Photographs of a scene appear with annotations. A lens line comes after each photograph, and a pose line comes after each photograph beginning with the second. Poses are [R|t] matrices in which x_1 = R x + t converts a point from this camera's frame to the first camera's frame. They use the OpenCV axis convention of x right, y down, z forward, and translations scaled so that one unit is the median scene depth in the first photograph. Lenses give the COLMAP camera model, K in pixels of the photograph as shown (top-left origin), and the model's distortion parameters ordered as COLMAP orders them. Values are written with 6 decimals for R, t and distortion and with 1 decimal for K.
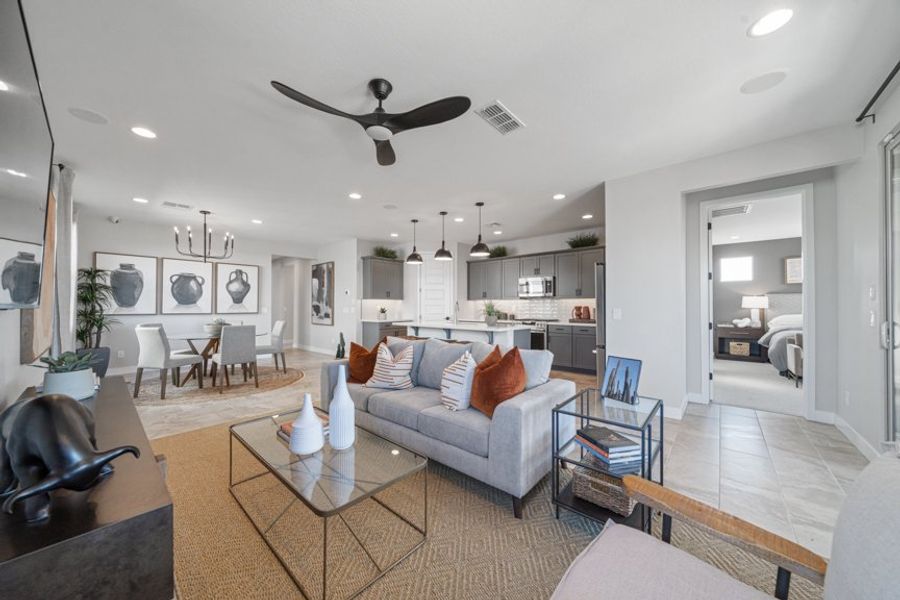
lens RADIAL K [[311.0, 0, 446.3], [0, 311.0, 302.7], [0, 0, 1]] dist [-0.000289, -0.000061]
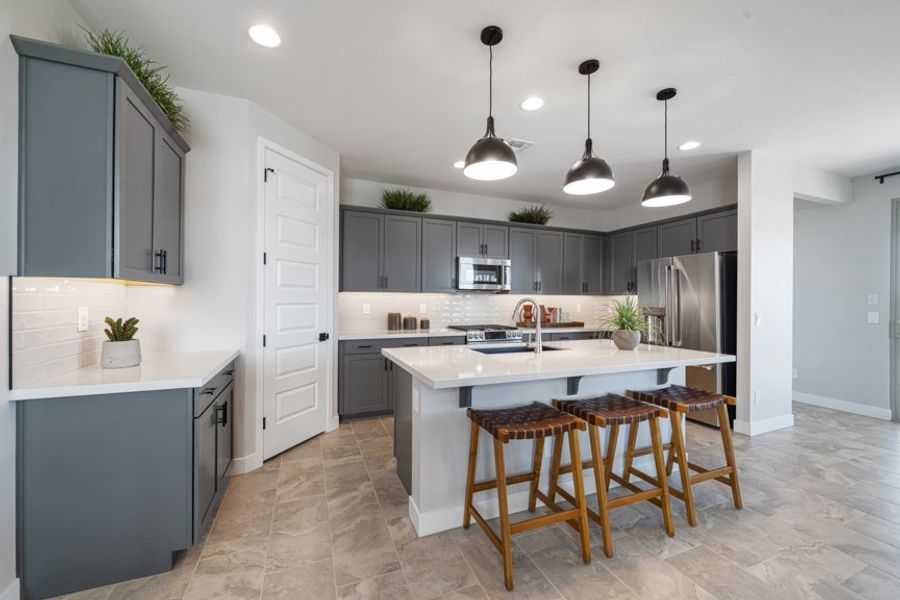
lens RADIAL K [[354.7, 0, 450.0], [0, 354.7, 300.0], [0, 0, 1]] dist [0.000158, -0.000003]
pose [[0.443675, 0.000166, 0.896188, -0.337403], [-0.013758, 0.999883, 0.006625, -0.001885], [-0.896082, -0.015269, 0.443625, 0.682502]]
